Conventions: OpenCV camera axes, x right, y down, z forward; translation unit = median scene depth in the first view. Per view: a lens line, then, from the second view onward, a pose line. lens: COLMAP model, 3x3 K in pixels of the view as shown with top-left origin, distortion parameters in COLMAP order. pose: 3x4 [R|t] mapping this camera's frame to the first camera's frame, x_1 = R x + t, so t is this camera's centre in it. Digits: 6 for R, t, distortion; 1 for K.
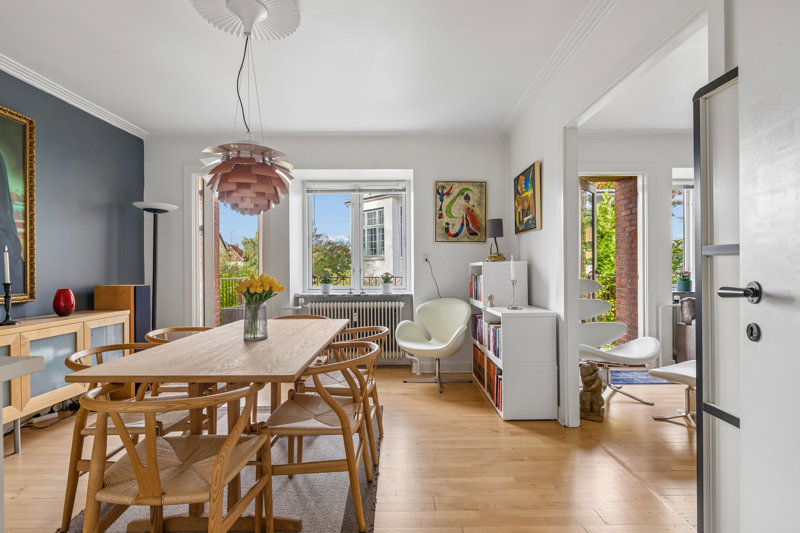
lens RADIAL K [[412.4, 0, 400.0], [0, 412.4, 266.5], [0, 0, 1]] dist [-0.002604, -0.000370]
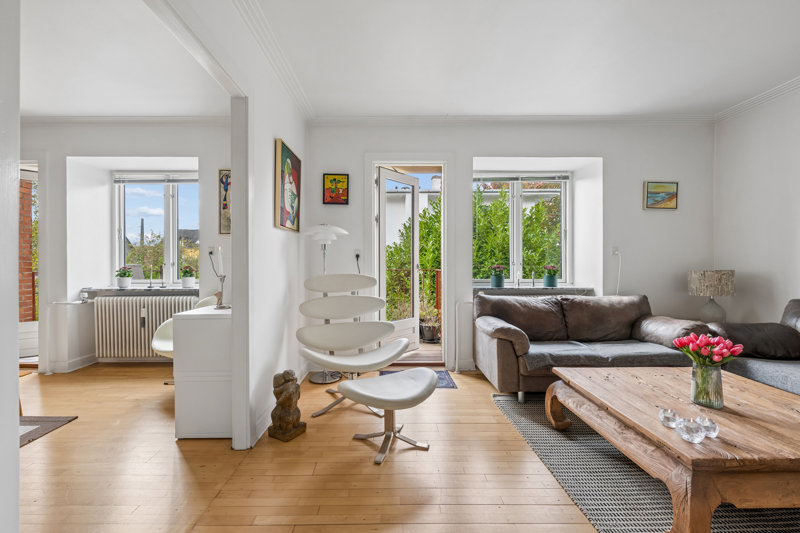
lens RADIAL K [[360.4, 0, 400.0], [0, 360.4, 266.5], [0, 0, 1]] dist [-0.000360, 0.000002]
pose [[0.999988, 0.004575, -0.001933, 0.500199], [-0.004544, 0.999865, 0.015803, -0.000295], [0.002005, -0.015794, 0.999873, 0.175558]]
